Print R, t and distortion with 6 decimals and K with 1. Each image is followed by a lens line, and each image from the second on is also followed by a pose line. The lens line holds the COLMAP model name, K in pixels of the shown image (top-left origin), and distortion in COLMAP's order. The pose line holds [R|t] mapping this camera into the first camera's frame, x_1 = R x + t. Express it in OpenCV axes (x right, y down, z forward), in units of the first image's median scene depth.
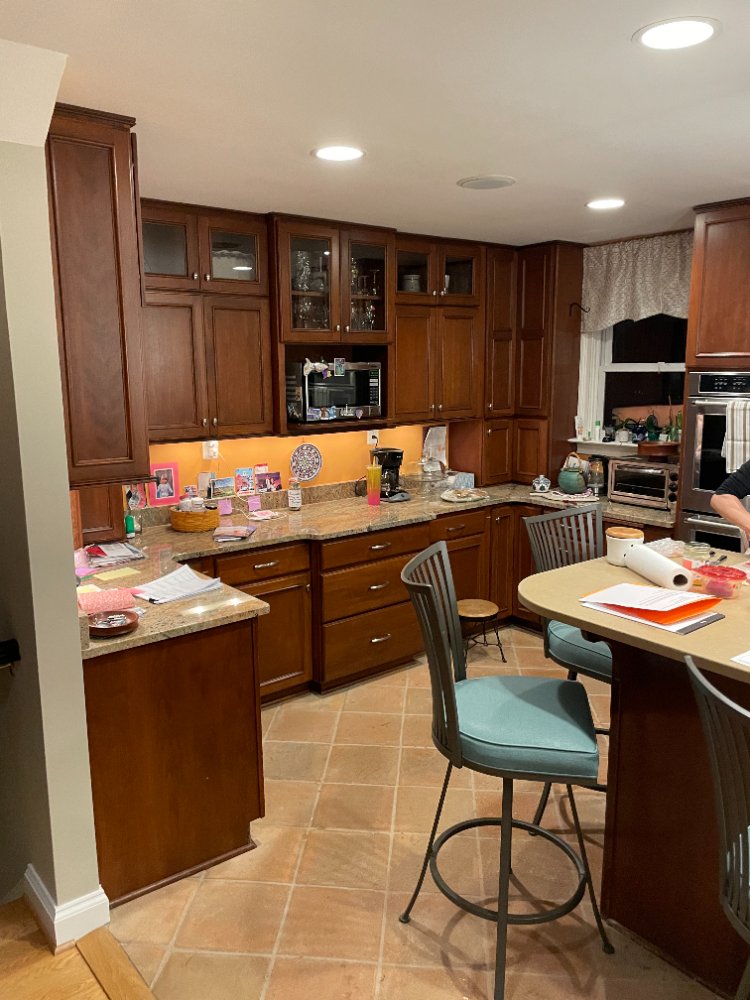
lens RADIAL K [[792.7, 0, 373.7], [0, 792.7, 509.7], [0, 0, 1]] dist [0.040832, -0.046049]
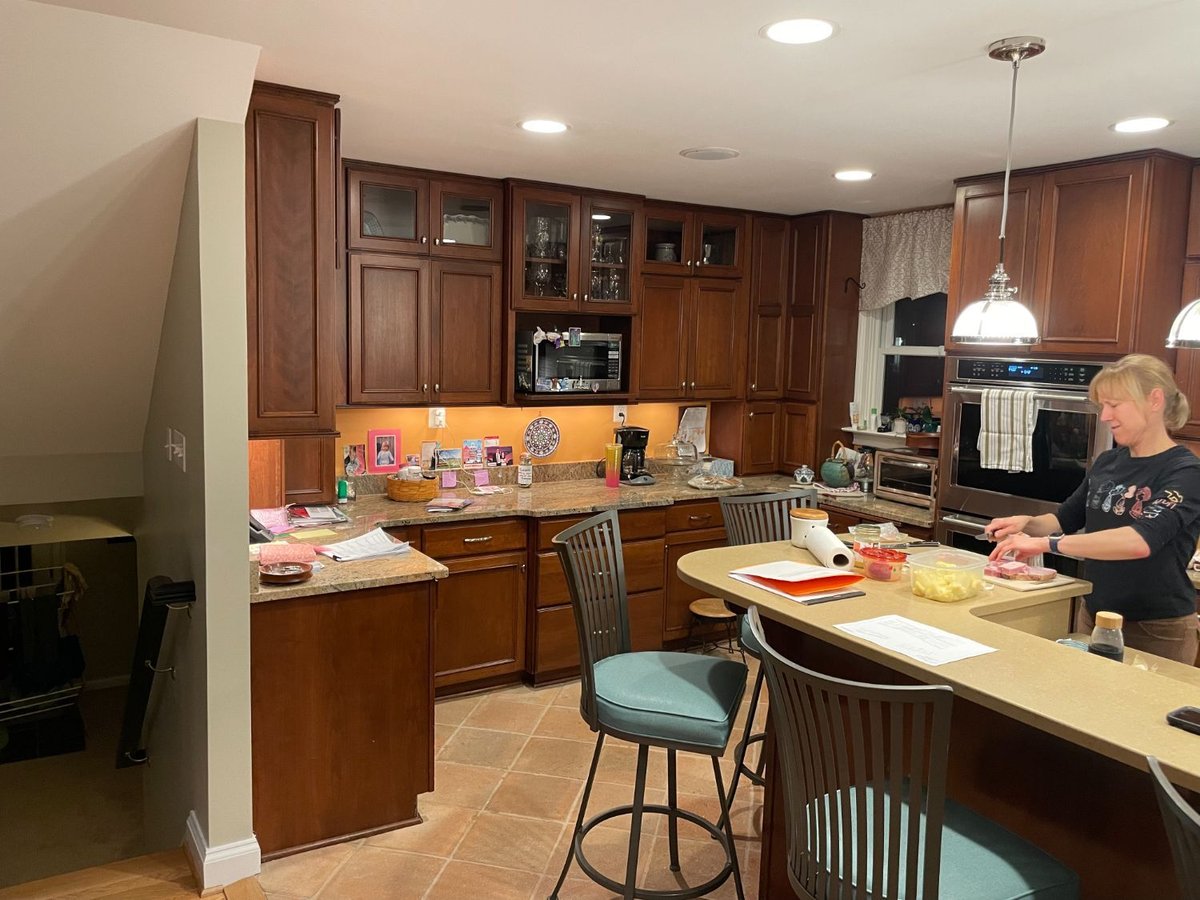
lens RADIAL K [[951.3, 0, 605.1], [0, 951.3, 444.6], [0, 0, 1]] dist [0.040832, -0.046049]
pose [[0.992974, 0.047812, -0.108244, 0.136927], [-0.055690, 0.995923, -0.070962, 0.029407], [0.104409, 0.076492, 0.991588, -0.124608]]
